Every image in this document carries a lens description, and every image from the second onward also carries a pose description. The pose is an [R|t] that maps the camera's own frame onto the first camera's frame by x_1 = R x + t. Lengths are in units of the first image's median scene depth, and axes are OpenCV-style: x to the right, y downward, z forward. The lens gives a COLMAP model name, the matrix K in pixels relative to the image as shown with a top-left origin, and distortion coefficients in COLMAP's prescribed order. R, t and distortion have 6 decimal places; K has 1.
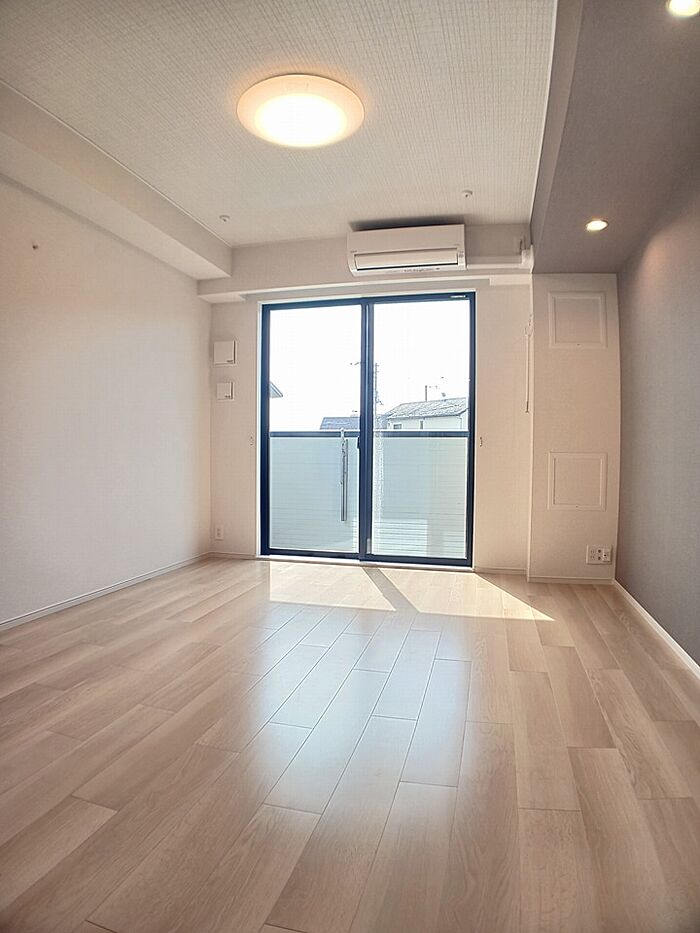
lens RADIAL K [[560.2, 0, 350.0], [0, 560.2, 466.5], [0, 0, 1]] dist [-0.002569, -0.000687]
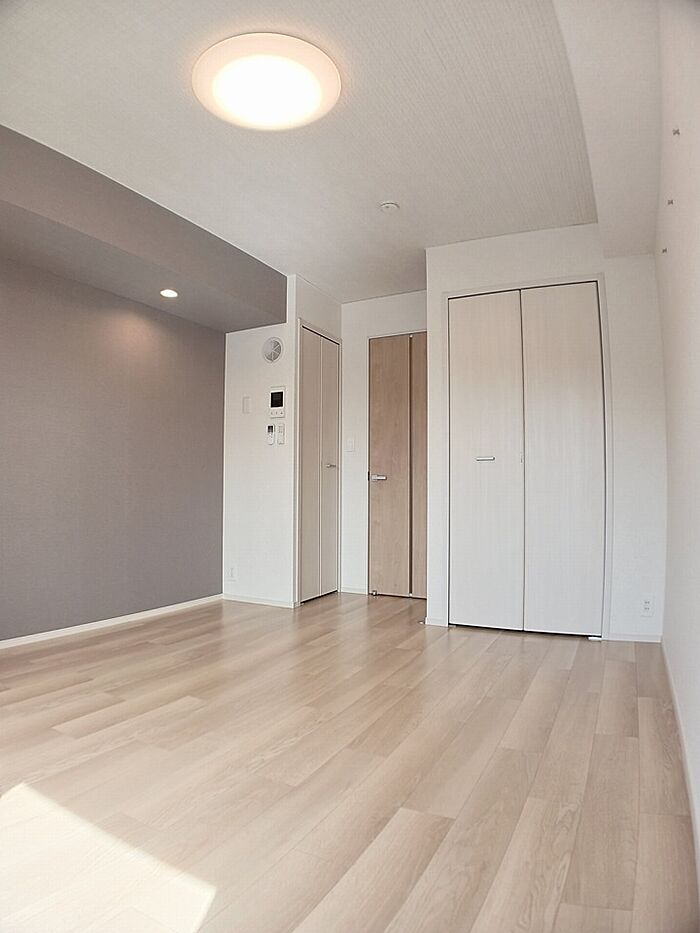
lens RADIAL K [[560.2, 0, 350.0], [0, 560.2, 466.5], [0, 0, 1]] dist [-0.002569, -0.000687]
pose [[-0.972377, 0.008362, 0.233264, -0.417188], [0.002881, 0.999712, -0.023827, -0.026551], [-0.233396, -0.022496, -0.972121, 1.754198]]
